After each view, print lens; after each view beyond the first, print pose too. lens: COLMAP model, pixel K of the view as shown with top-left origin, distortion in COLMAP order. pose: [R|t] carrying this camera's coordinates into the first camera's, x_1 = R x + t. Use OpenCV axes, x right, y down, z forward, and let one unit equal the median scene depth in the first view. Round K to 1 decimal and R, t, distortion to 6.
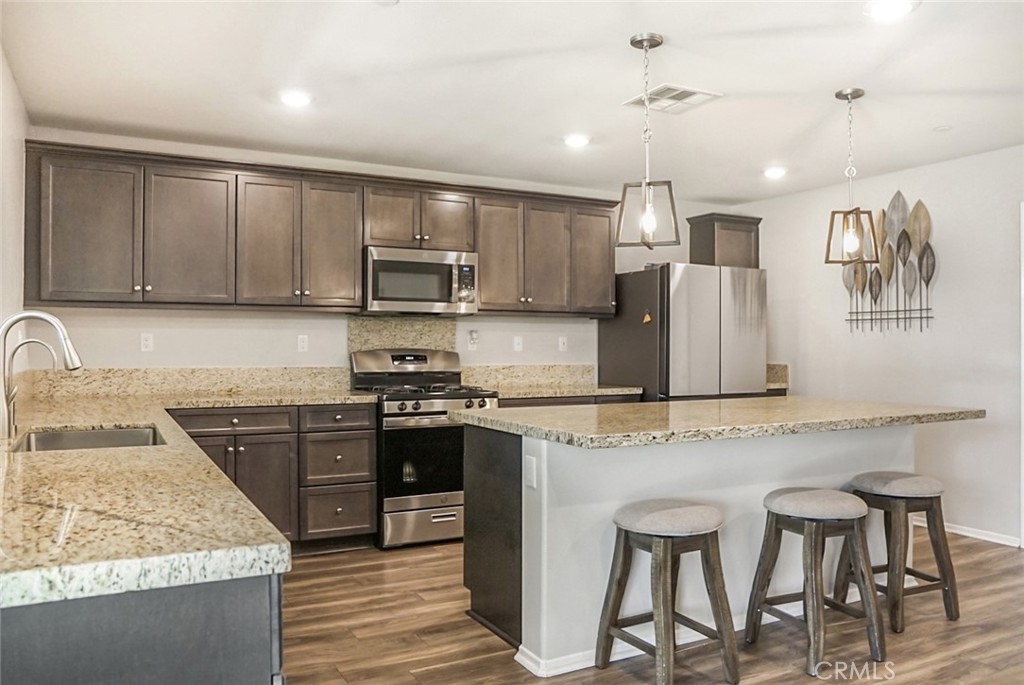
lens RADIAL K [[780.5, 0, 512.0], [0, 780.5, 342.5], [0, 0, 1]] dist [-0.054285, 0.102608]
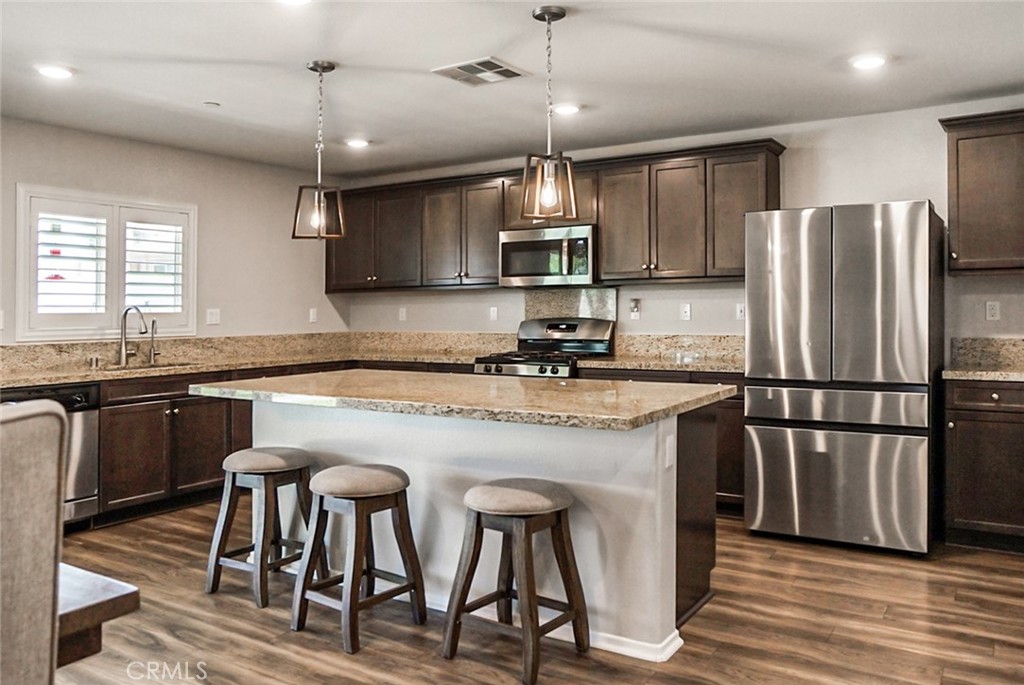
lens RADIAL K [[750.0, 0, 510.7], [0, 750.0, 323.6], [0, 0, 1]] dist [-0.173234, 0.087758]
pose [[0.510820, 0.006088, -0.859666, 0.781322], [0.014513, 0.999771, 0.015703, -0.002014], [0.859565, -0.020498, 0.510615, 0.426843]]
